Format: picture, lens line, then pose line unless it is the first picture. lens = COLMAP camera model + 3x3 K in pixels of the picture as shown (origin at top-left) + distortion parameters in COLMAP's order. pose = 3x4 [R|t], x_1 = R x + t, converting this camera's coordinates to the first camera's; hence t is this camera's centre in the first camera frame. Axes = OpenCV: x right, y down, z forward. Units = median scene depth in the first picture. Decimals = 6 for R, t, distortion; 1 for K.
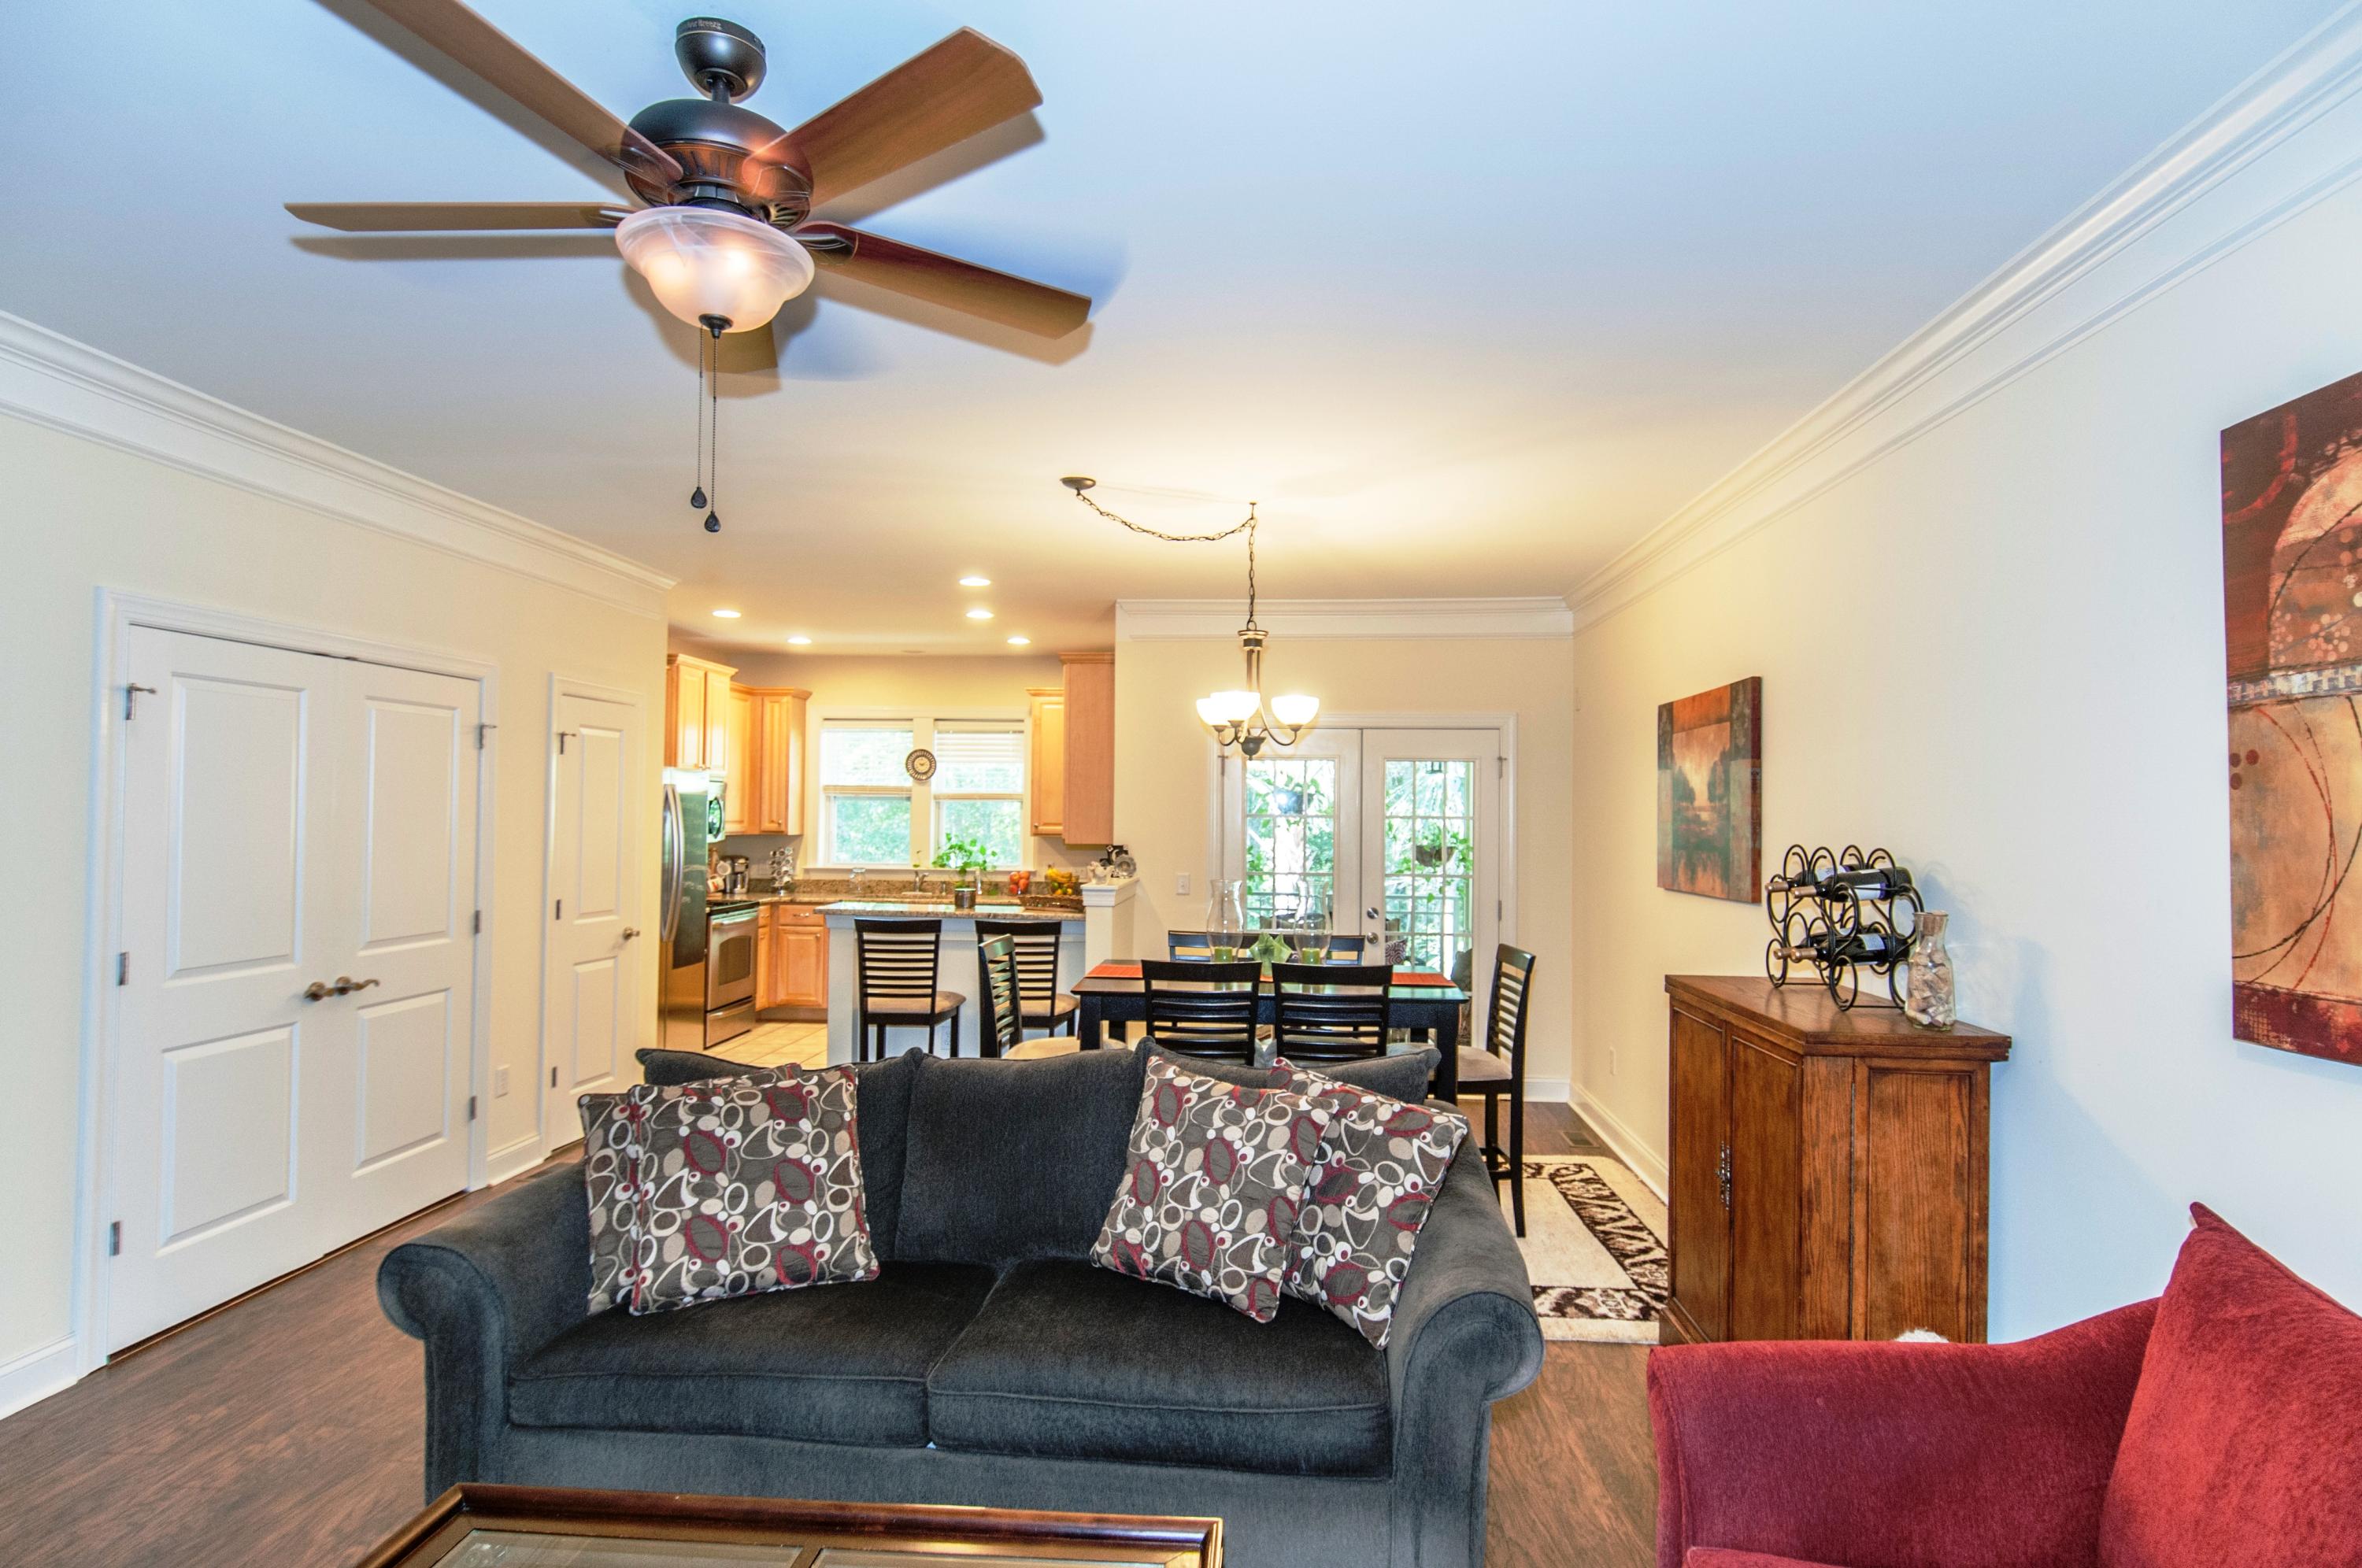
lens RADIAL K [[1216.2, 0, 1204.7], [0, 1216.2, 791.2], [0, 0, 1]] dist [0.004176, 0.000059]
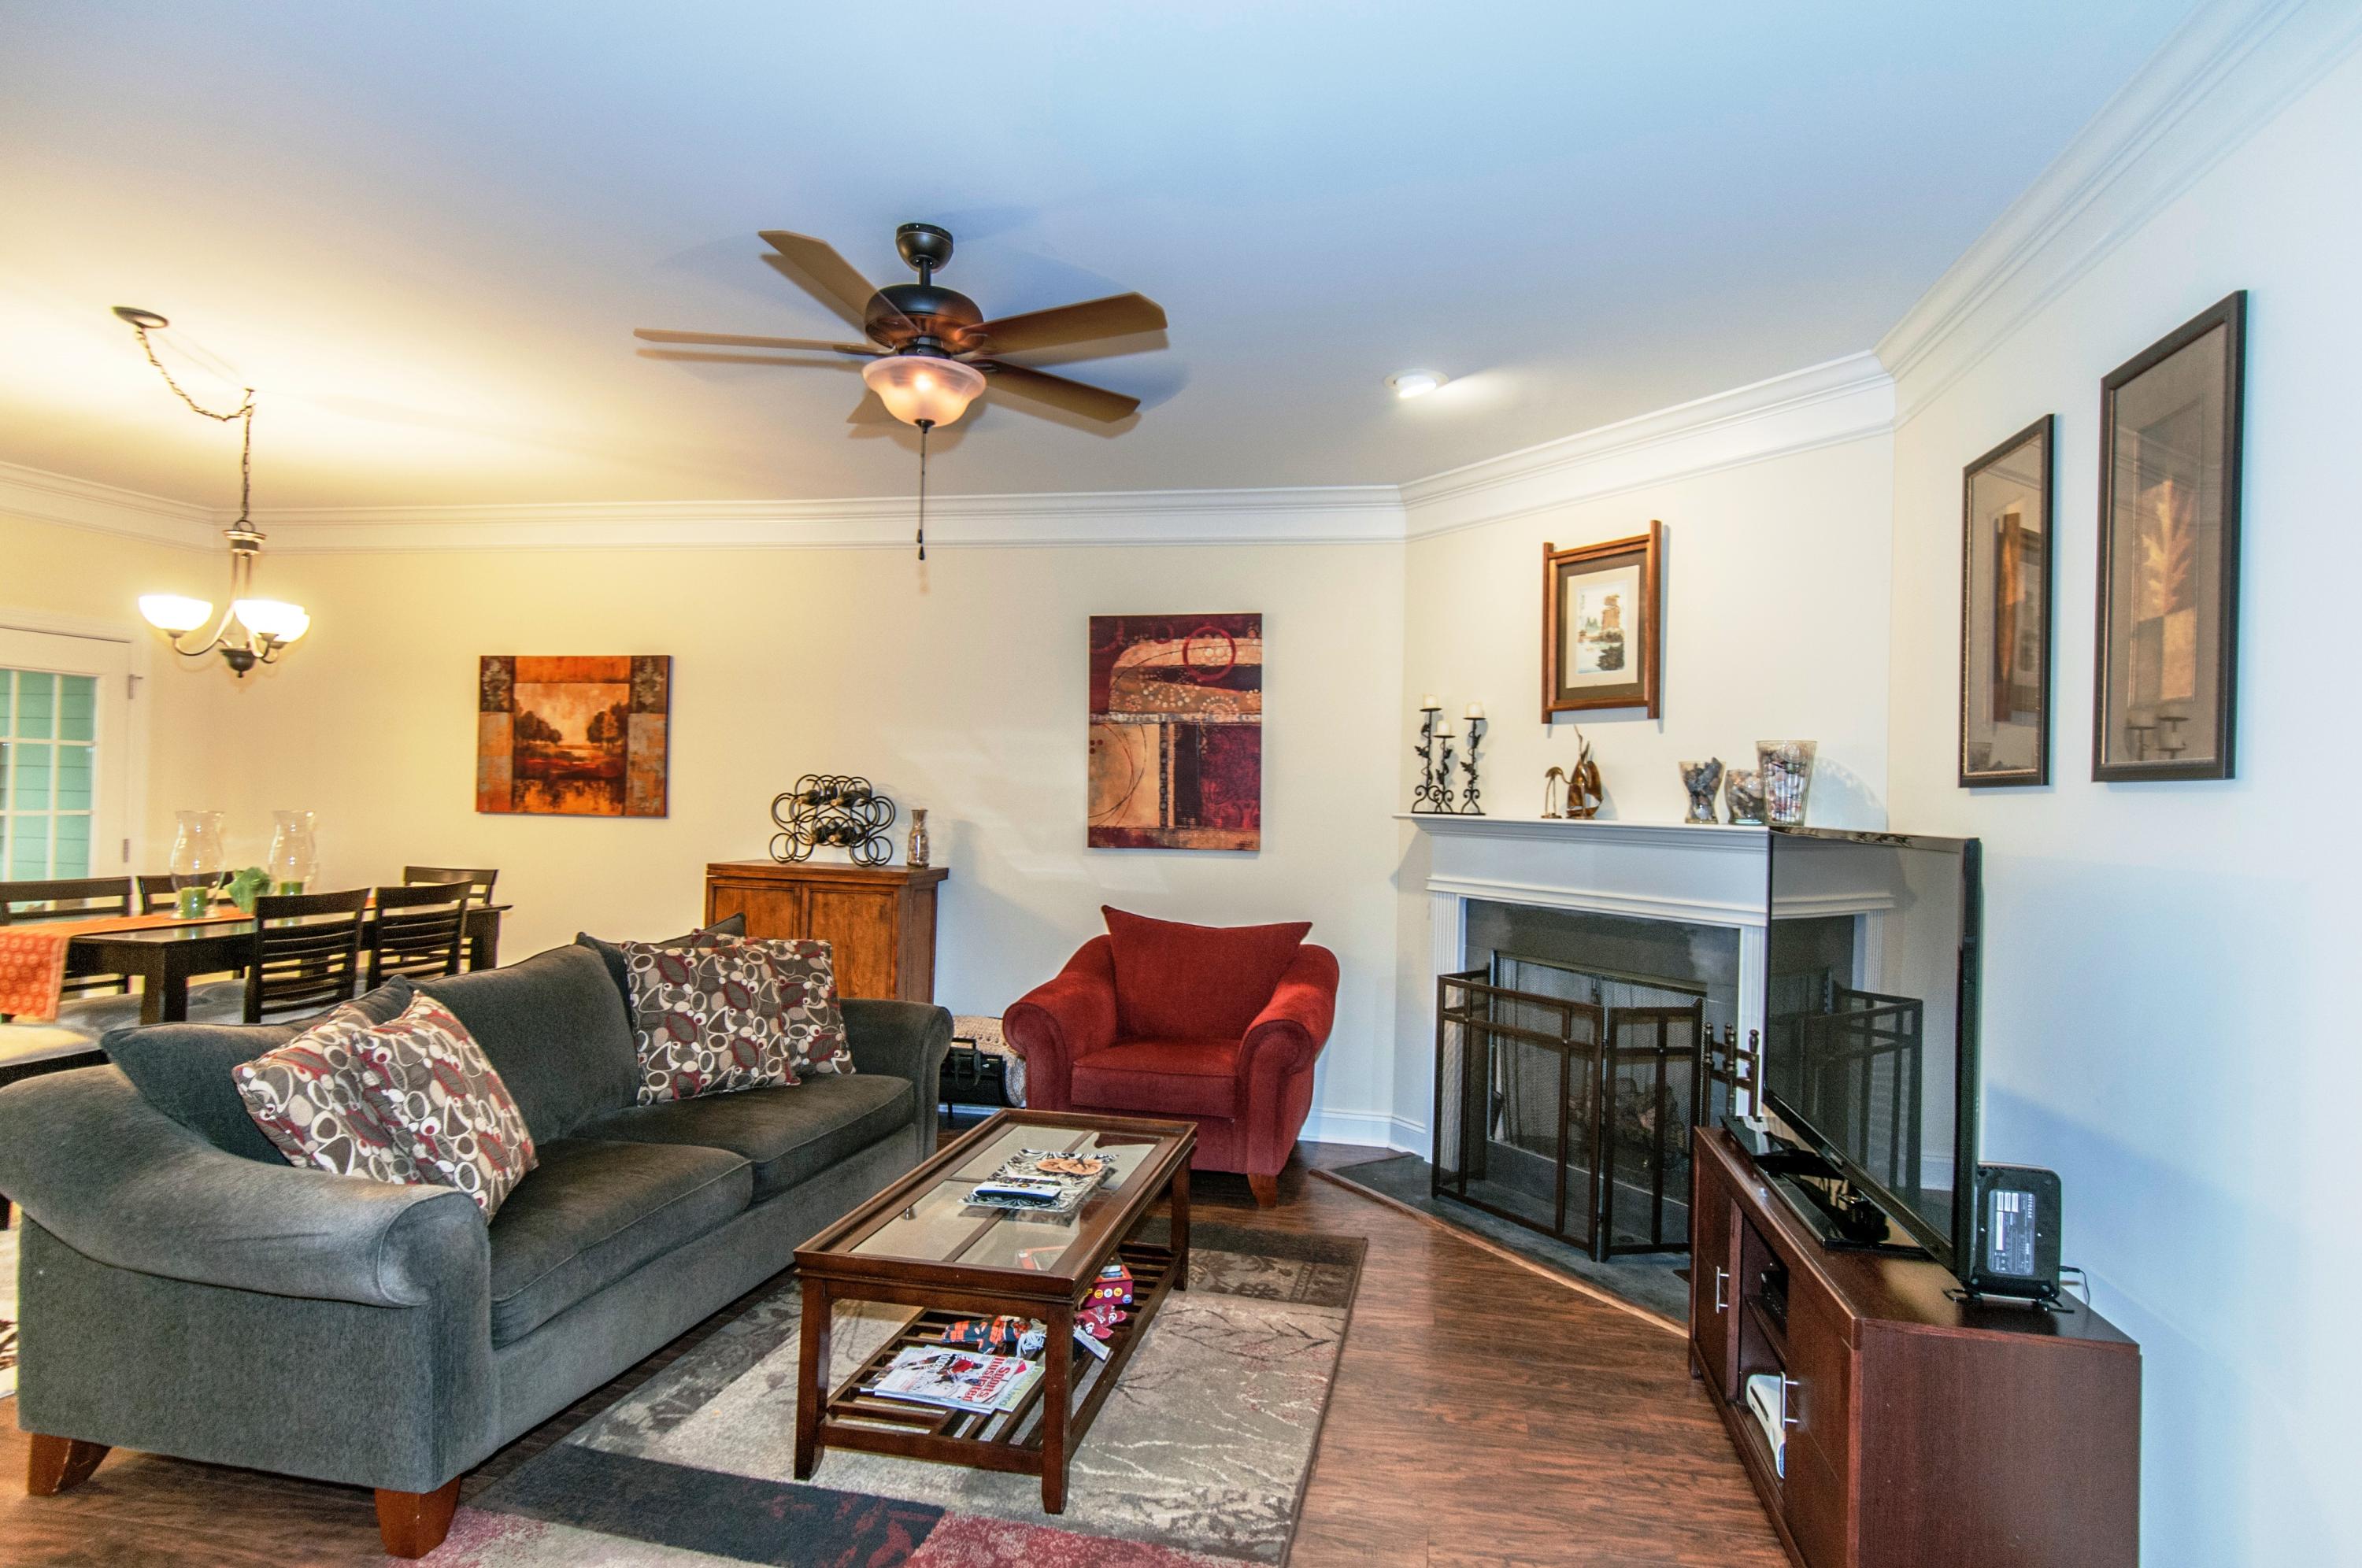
lens RADIAL K [[1216.2, 0, 1204.7], [0, 1216.2, 791.2], [0, 0, 1]] dist [0.004176, 0.000059]
pose [[0.139609, -0.001534, 0.990205, -1.305801], [-0.042704, 0.999059, 0.007569, 0.036754], [-0.989285, -0.043342, 0.139412, 0.289037]]
